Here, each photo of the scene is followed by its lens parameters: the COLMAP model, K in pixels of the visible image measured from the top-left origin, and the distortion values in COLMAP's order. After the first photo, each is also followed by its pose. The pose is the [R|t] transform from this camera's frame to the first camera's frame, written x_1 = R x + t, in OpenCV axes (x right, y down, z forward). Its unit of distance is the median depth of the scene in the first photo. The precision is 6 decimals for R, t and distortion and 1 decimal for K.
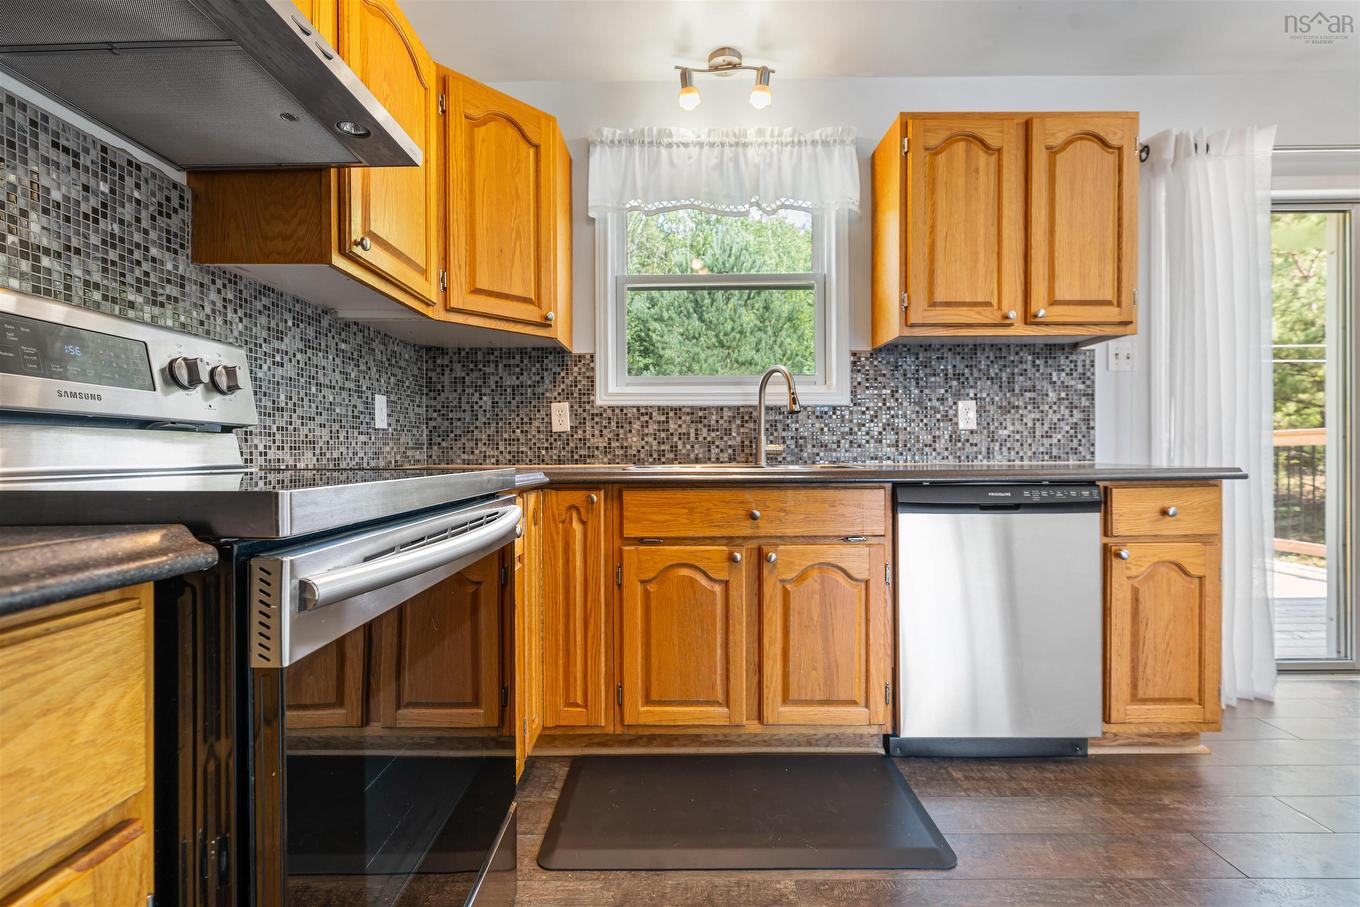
lens RADIAL K [[603.6, 0, 676.3], [0, 603.6, 456.9], [0, 0, 1]] dist [0.000788, -0.000164]
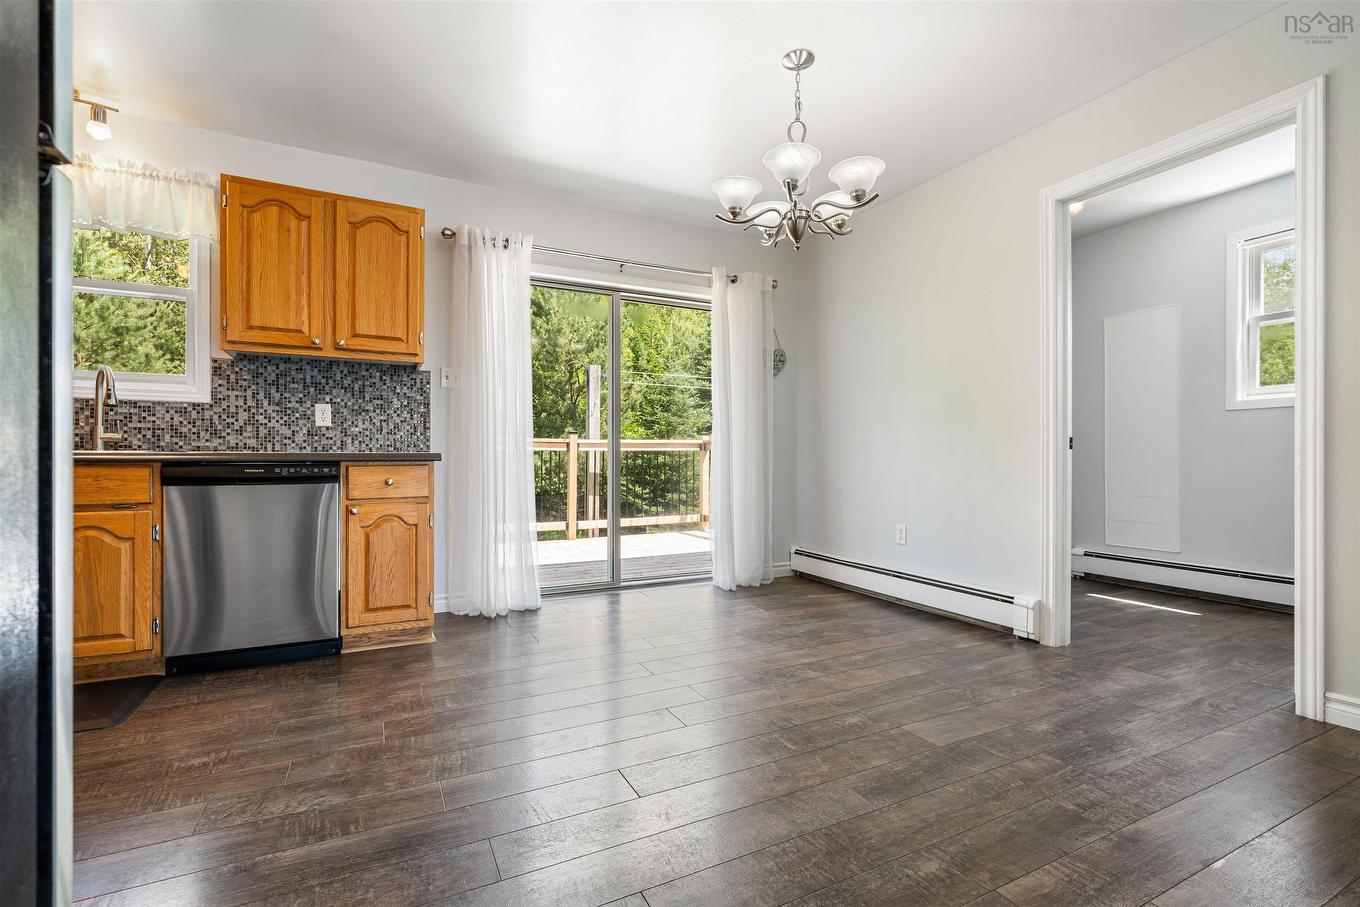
lens RADIAL K [[616.7, 0, 682.4], [0, 616.7, 459.1], [0, 0, 1]] dist [0.002727, -0.000493]
pose [[0.888576, 0.007546, 0.458668, 0.644223], [-0.004669, 0.999962, -0.007407, 0.035328], [-0.458706, 0.004440, 0.888577, -0.598566]]
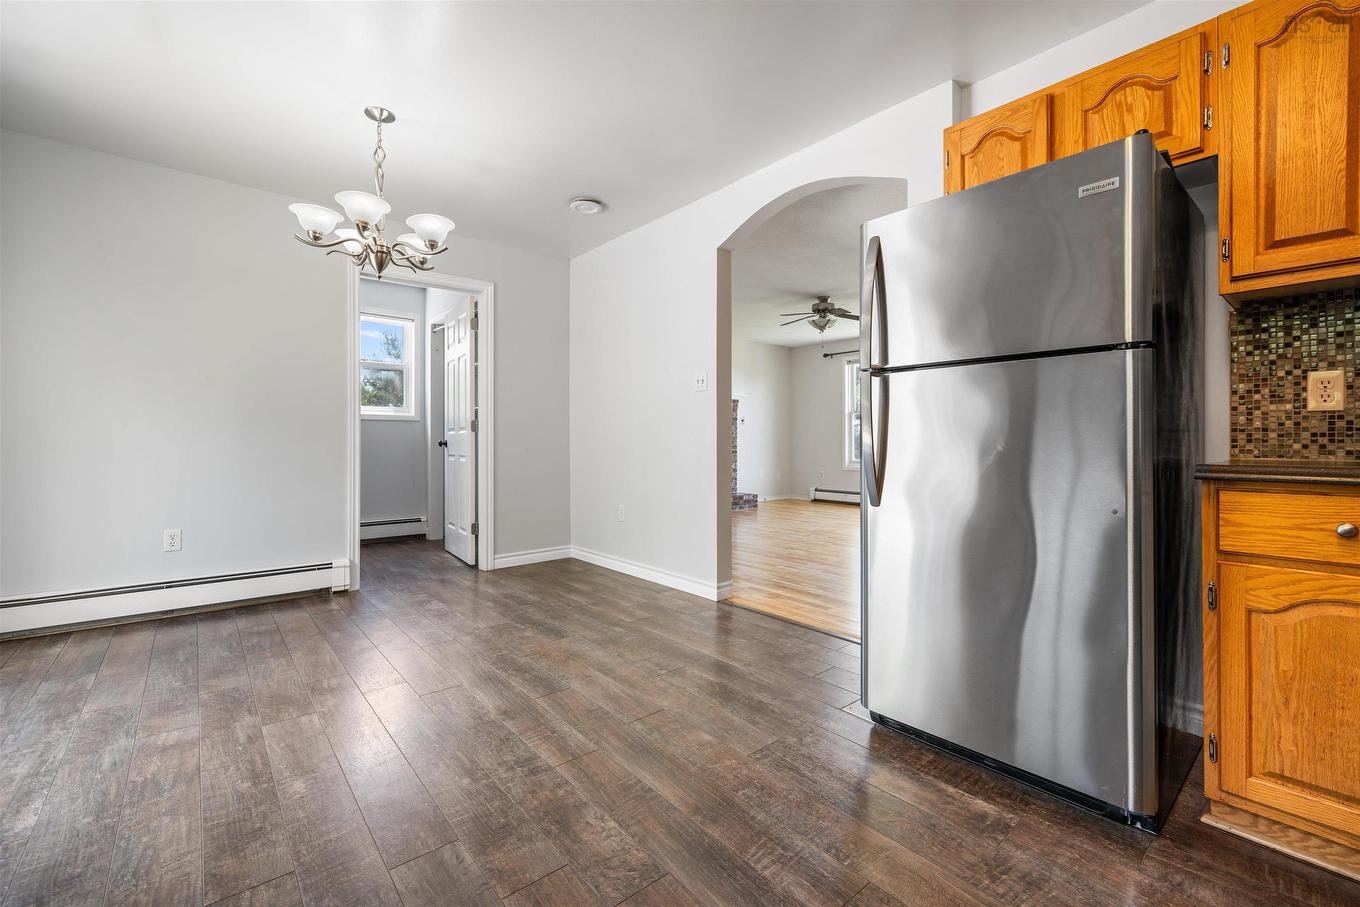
lens RADIAL K [[571.6, 0, 677.2], [0, 571.6, 450.5], [0, 0, 1]] dist [0.001700, 0.000492]
pose [[-0.652689, -0.003898, 0.757616, 0.014518], [0.009484, 0.999866, 0.013315, -0.008357], [-0.757567, 0.015876, -0.652565, 0.641138]]
